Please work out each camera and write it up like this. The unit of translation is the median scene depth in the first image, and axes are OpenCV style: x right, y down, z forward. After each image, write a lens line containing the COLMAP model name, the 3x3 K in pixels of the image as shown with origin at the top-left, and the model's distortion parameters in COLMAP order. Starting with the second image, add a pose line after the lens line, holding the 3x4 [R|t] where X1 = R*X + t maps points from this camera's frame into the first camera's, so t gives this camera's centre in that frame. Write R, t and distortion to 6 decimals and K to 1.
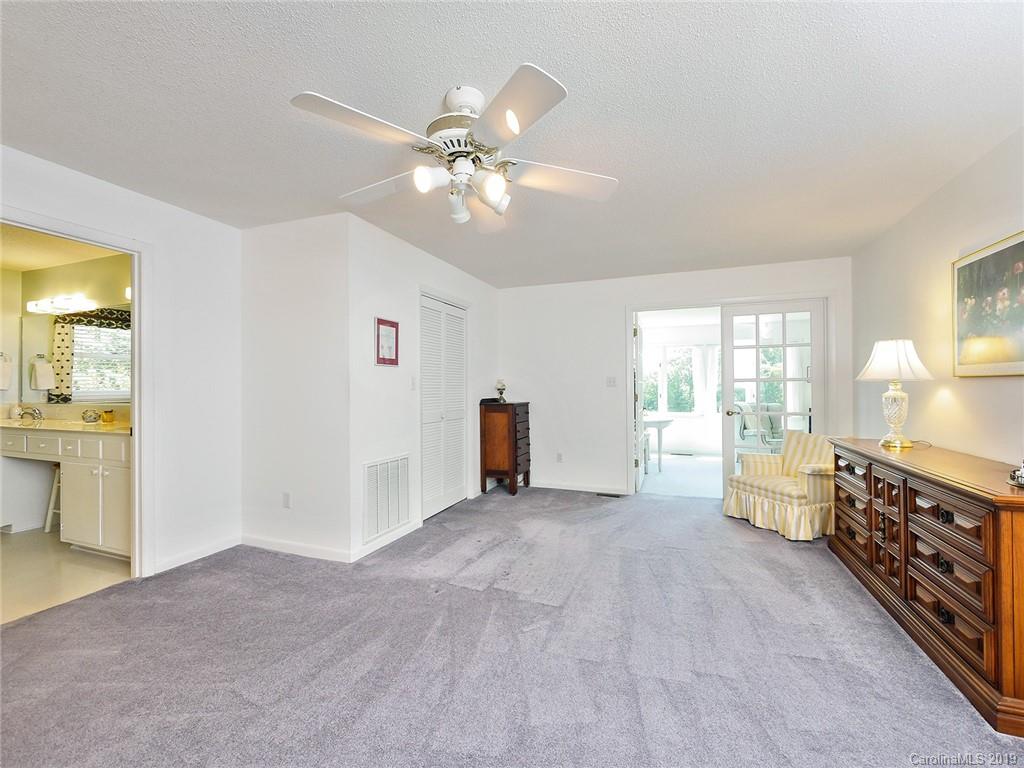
lens RADIAL K [[434.0, 0, 520.1], [0, 434.0, 383.4], [0, 0, 1]] dist [-0.007239, 0.000511]
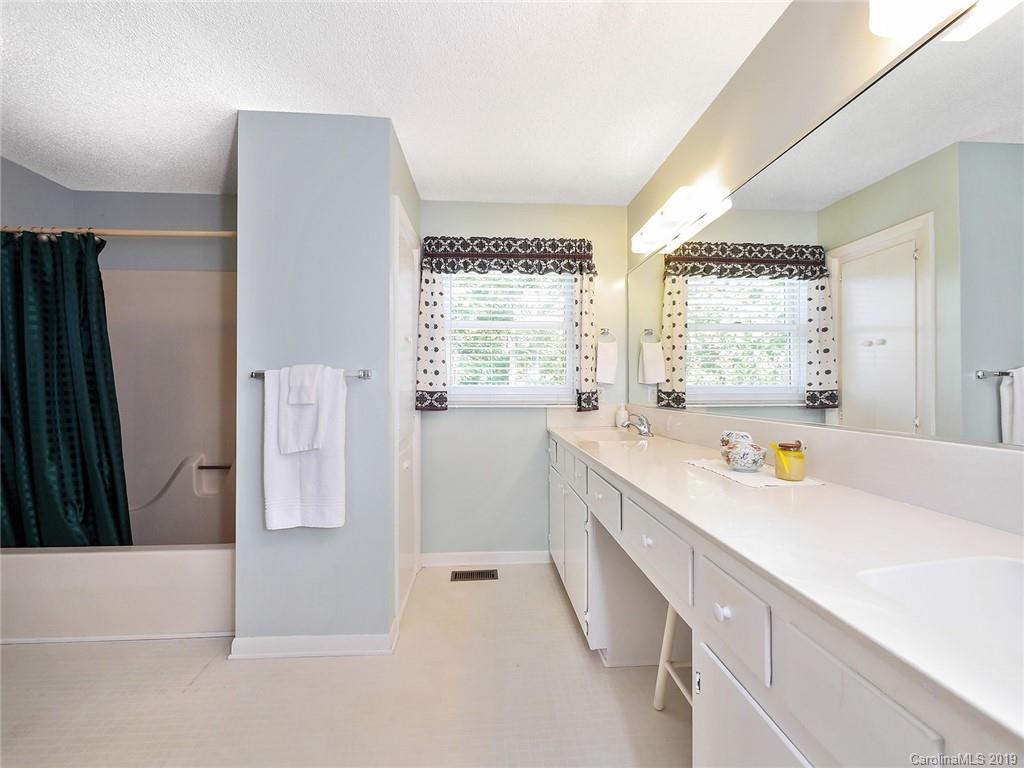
lens RADIAL K [[434.0, 0, 515.9], [0, 434.0, 385.9], [0, 0, 1]] dist [-0.007239, 0.000511]
pose [[0.411601, 0.000420, -0.911364, -0.593616], [0.005586, 0.999980, 0.002984, 0.014087], [0.911347, -0.006319, 0.411590, 0.541617]]
